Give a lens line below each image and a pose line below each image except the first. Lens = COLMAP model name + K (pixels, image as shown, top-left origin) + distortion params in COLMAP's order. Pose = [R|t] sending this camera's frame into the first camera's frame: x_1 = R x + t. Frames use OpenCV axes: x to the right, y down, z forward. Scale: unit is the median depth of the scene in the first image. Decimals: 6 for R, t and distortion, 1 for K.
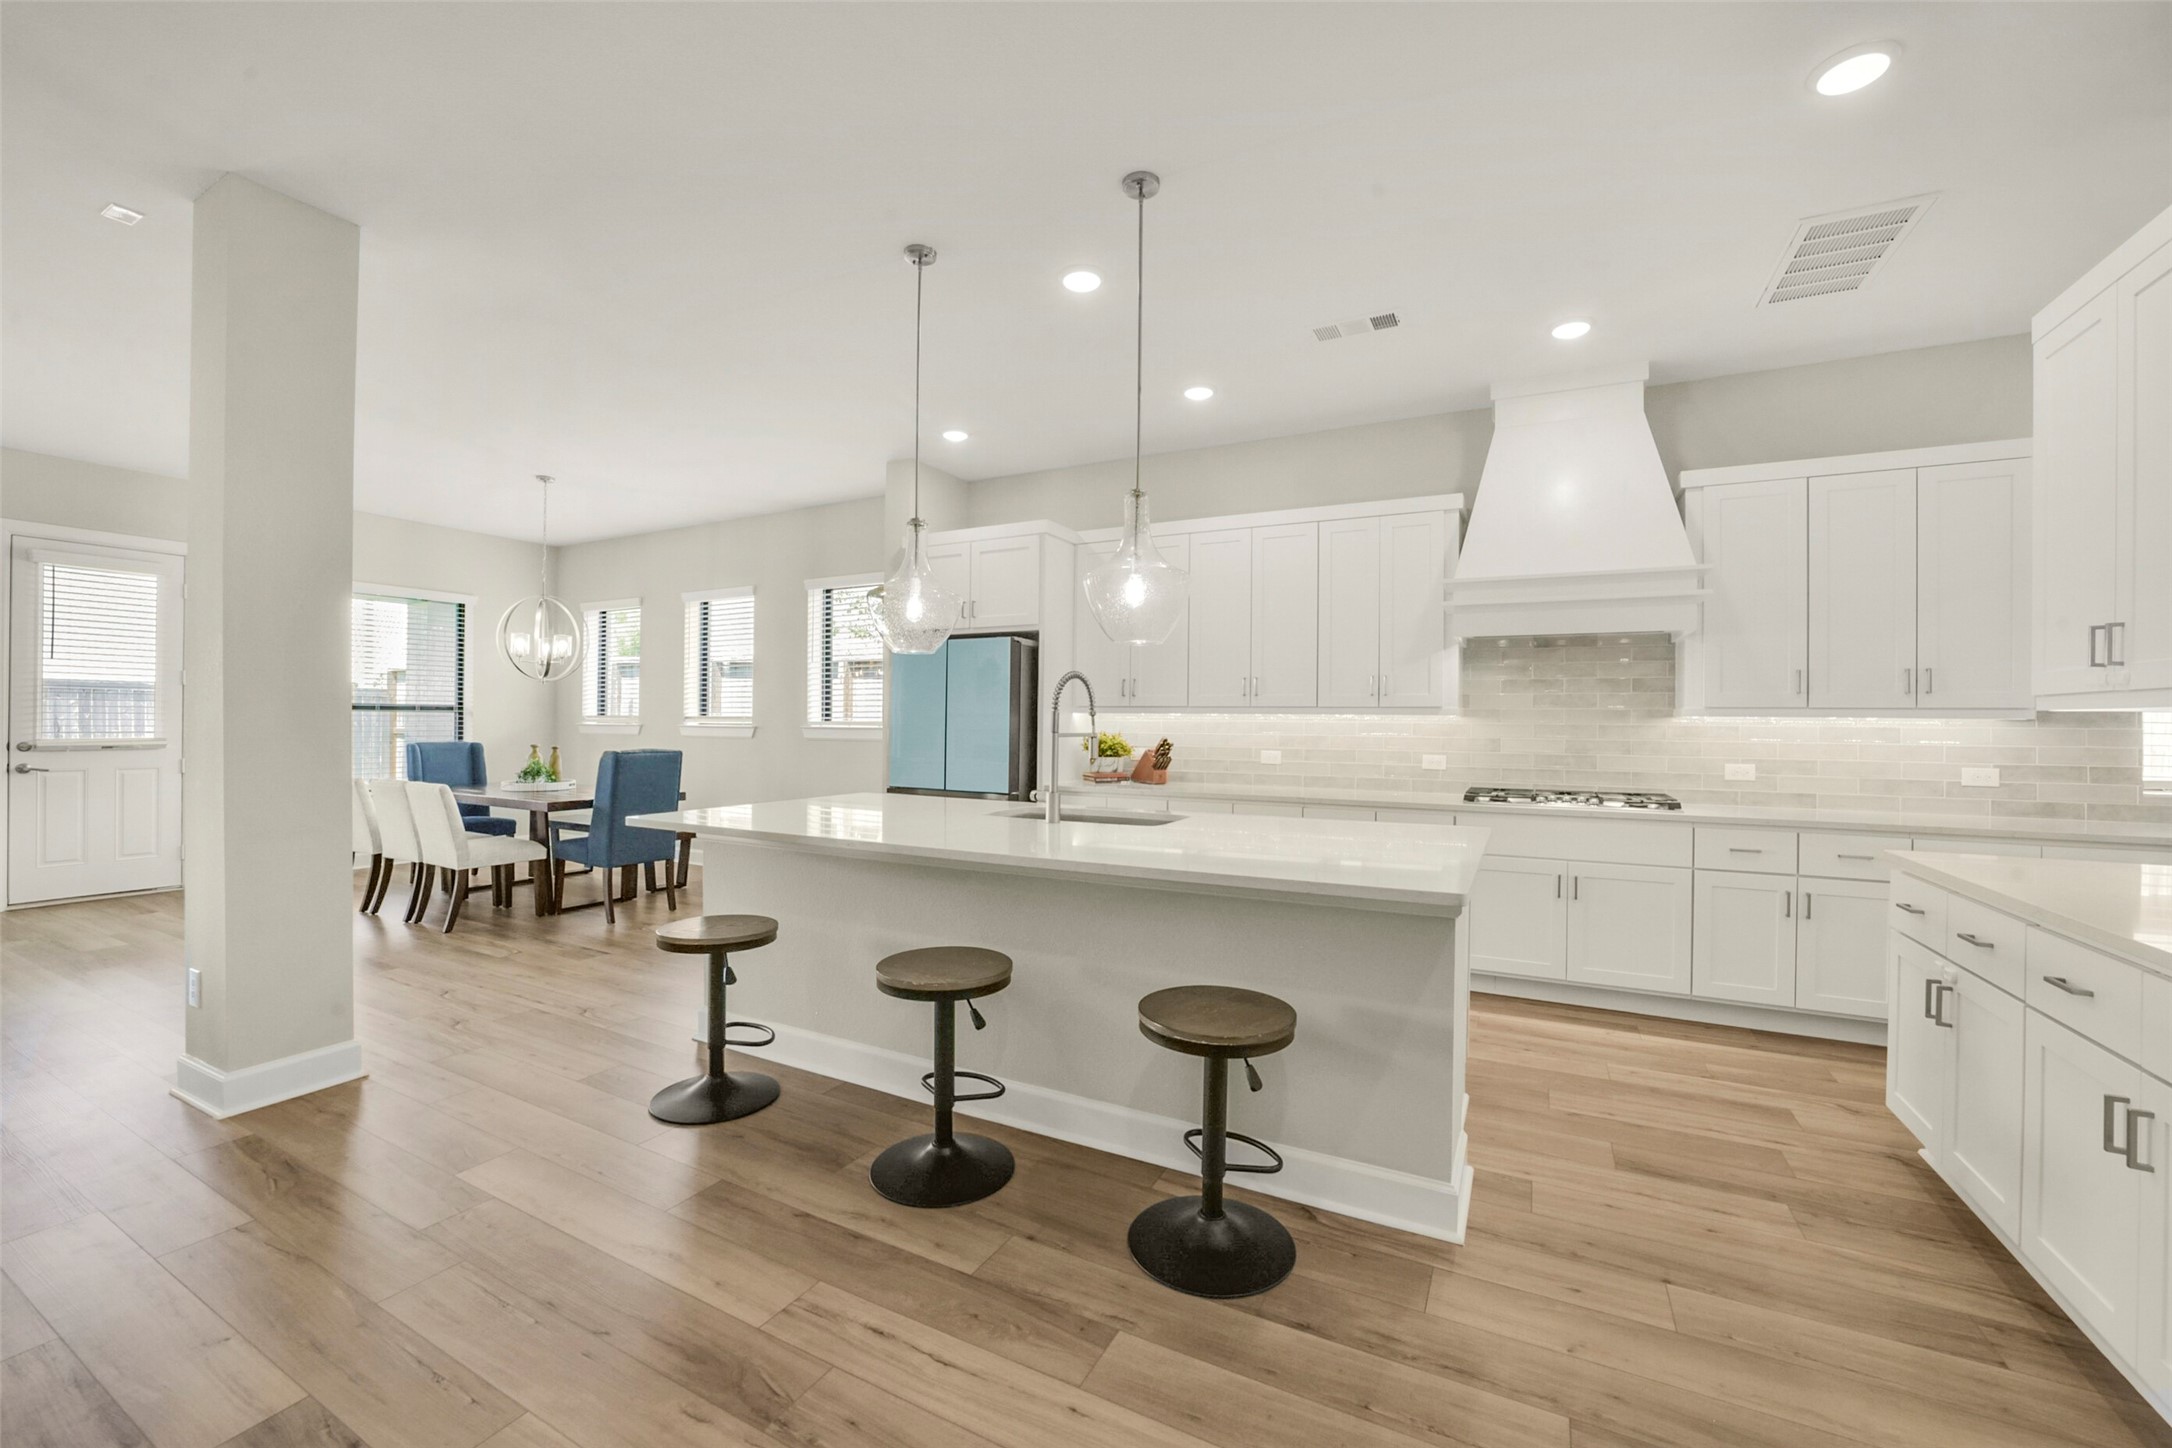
lens RADIAL K [[865.9, 0, 1079.7], [0, 865.9, 714.7], [0, 0, 1]] dist [-0.033245, 0.006575]
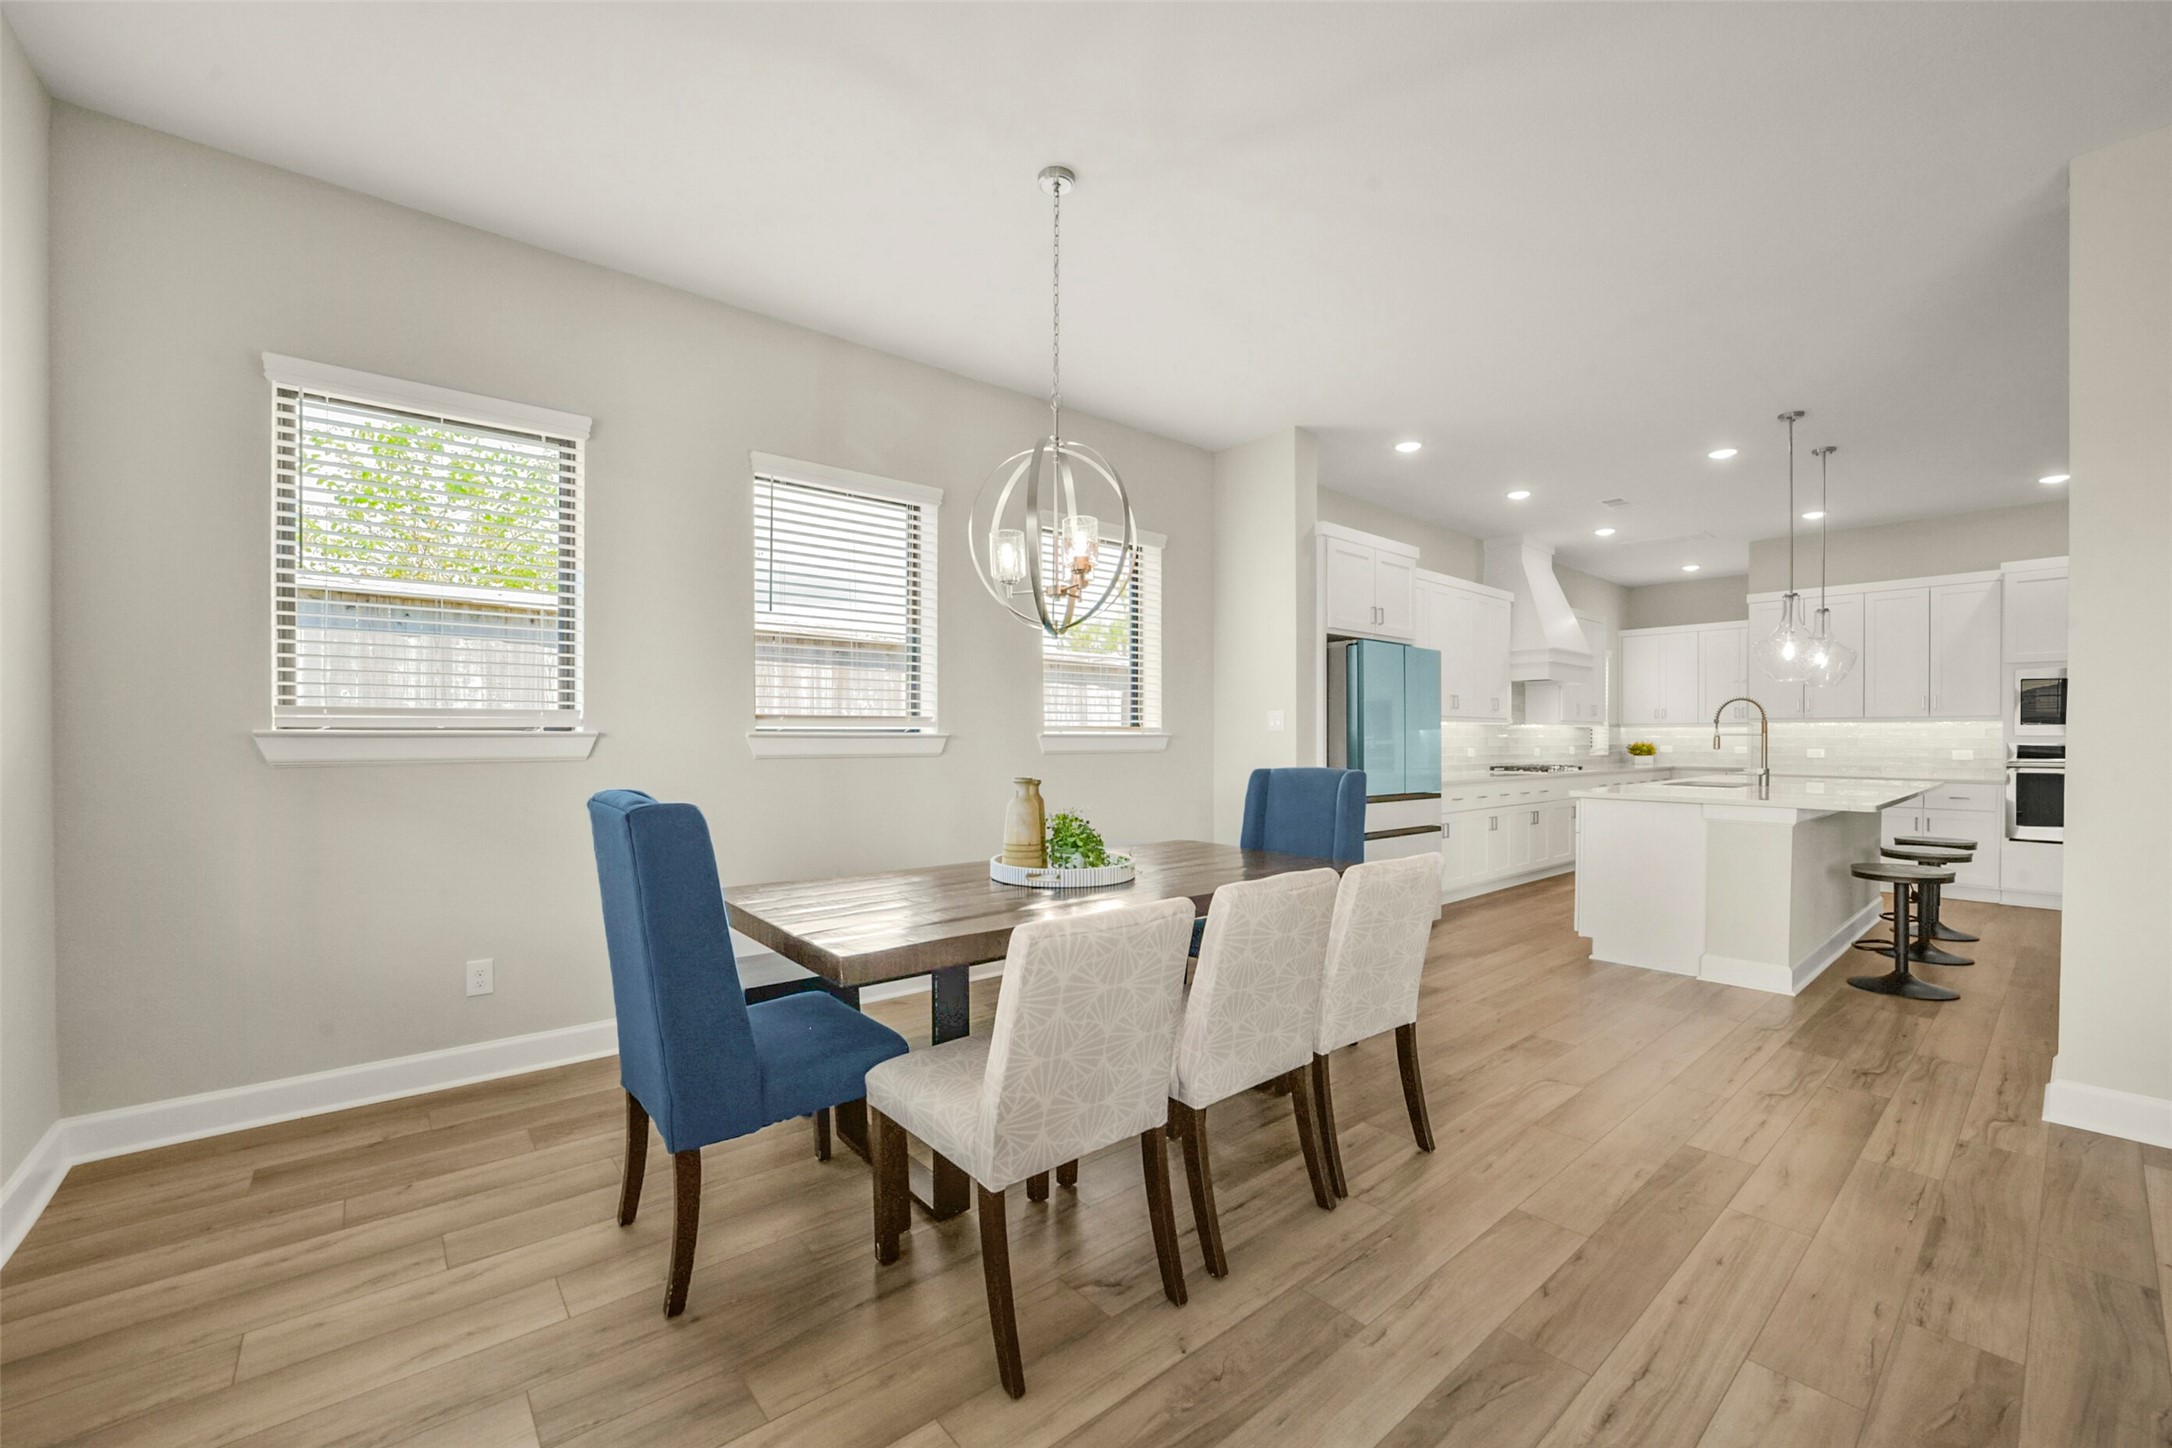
lens RADIAL K [[865.9, 0, 1086.3], [0, 865.9, 744.7], [0, 0, 1]] dist [-0.033245, 0.006575]
pose [[0.375255, -0.016679, 0.926772, -1.497686], [-0.006365, 0.999768, 0.020570, 0.012533], [-0.926900, -0.013618, 0.375061, 1.166086]]
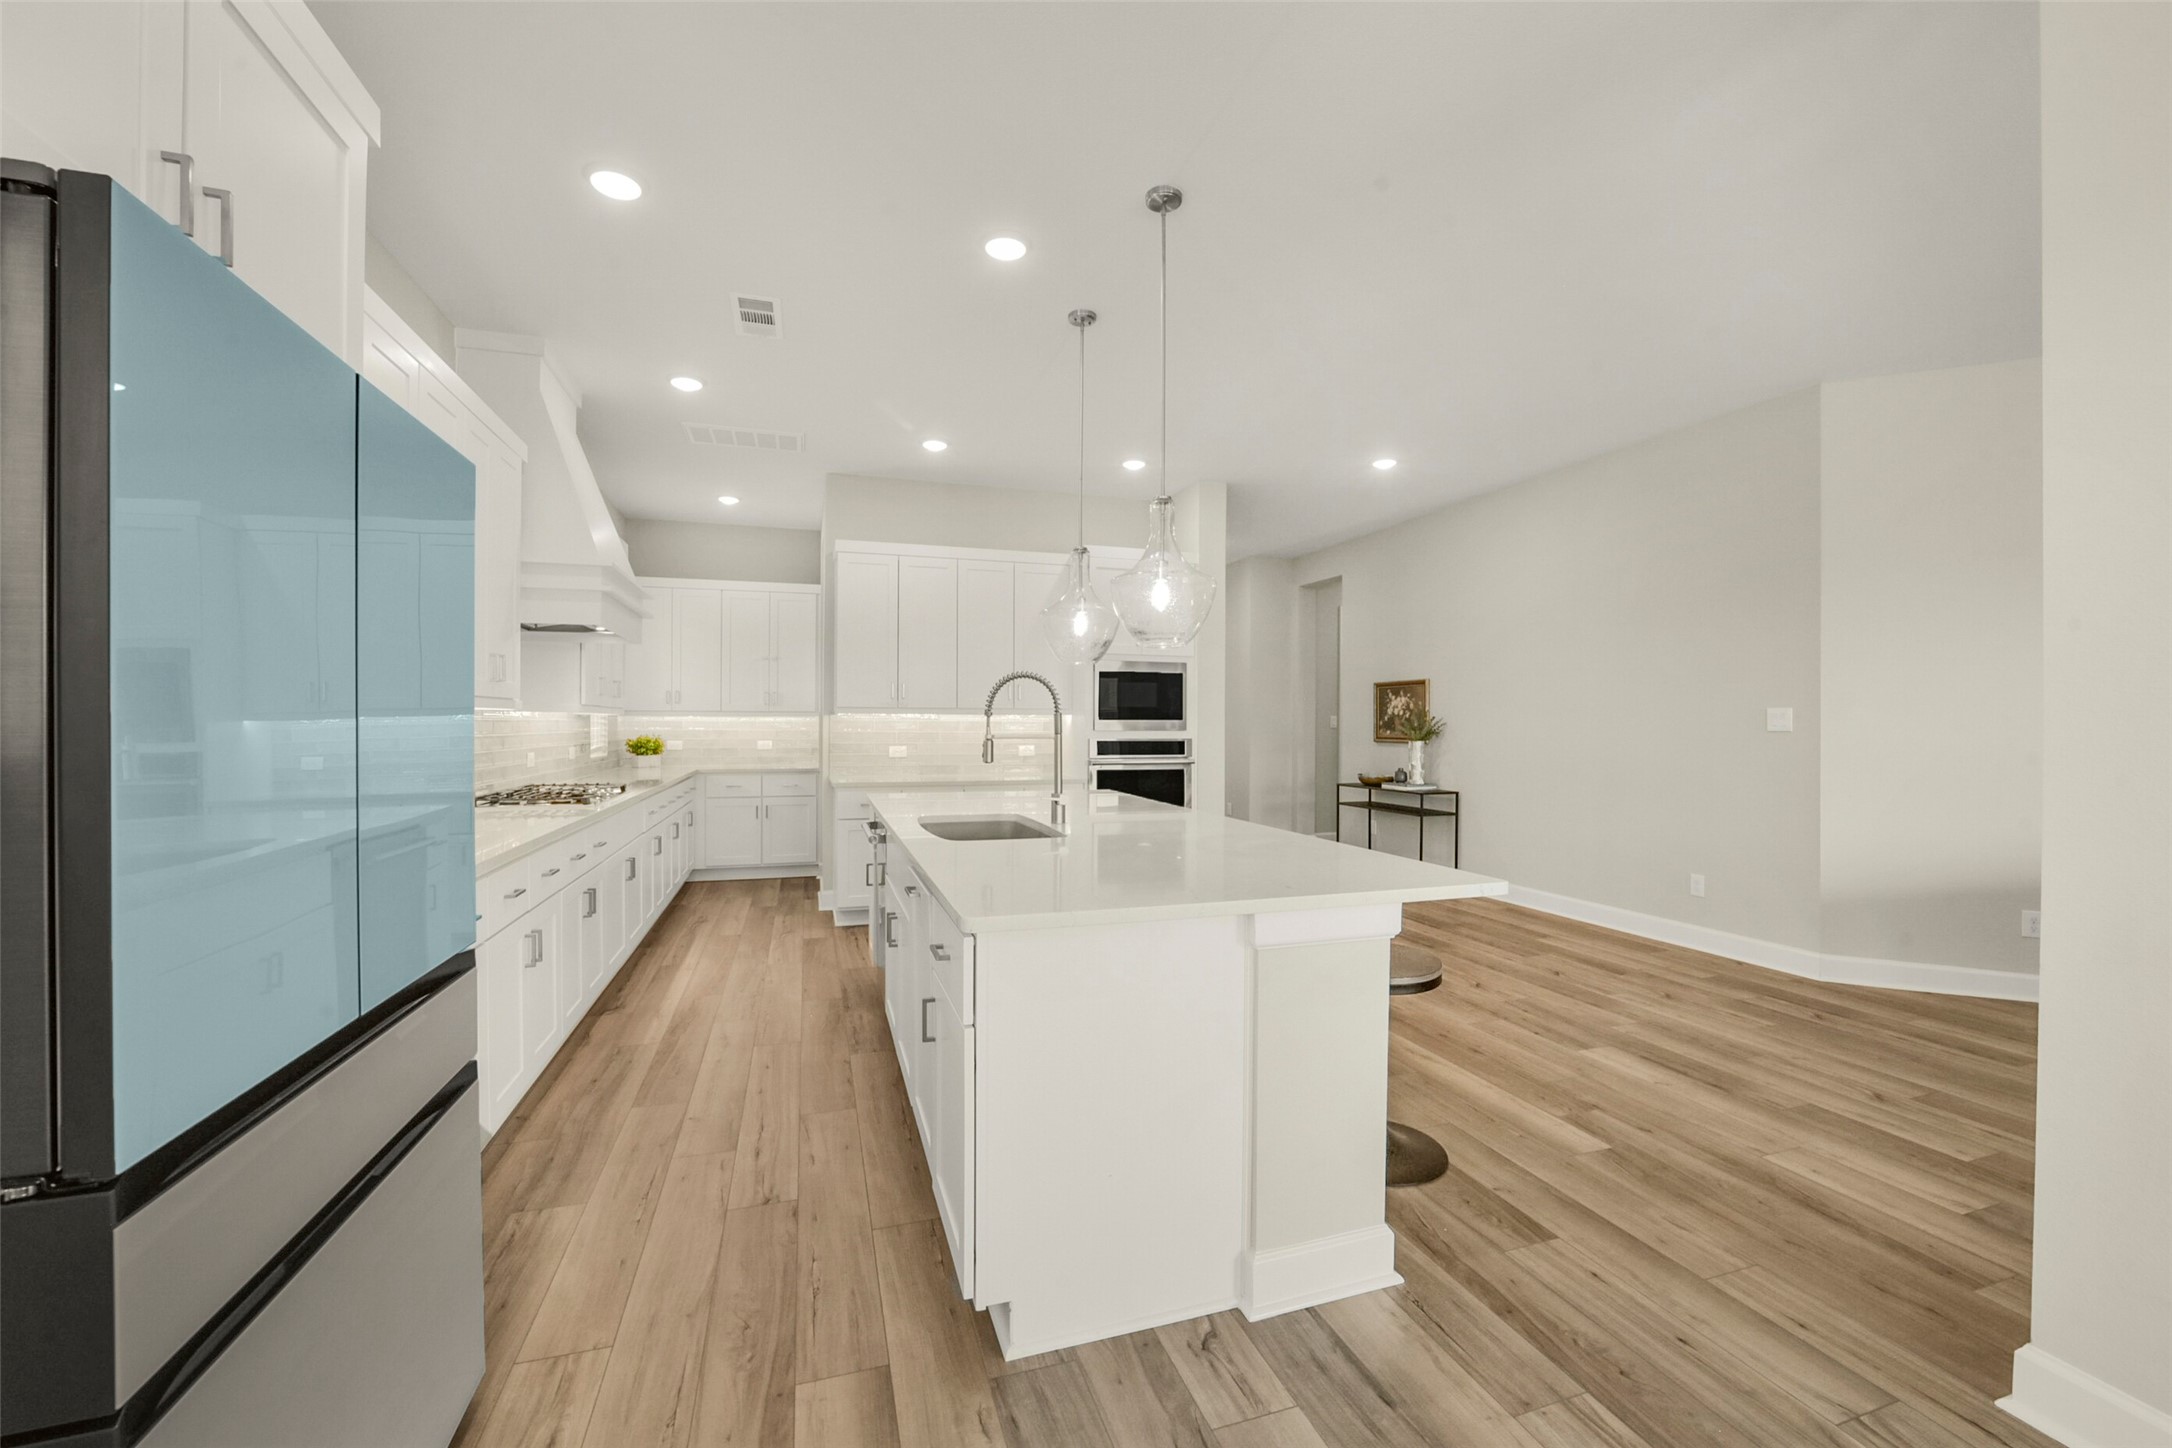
lens RADIAL K [[865.9, 0, 1091.8], [0, 865.9, 717.4], [0, 0, 1]] dist [-0.033245, 0.006575]
pose [[-0.721811, -0.006526, 0.692059, -0.551378], [-0.015403, 0.999859, -0.006637, 0.004918], [-0.691919, -0.015450, -0.721810, 1.239983]]
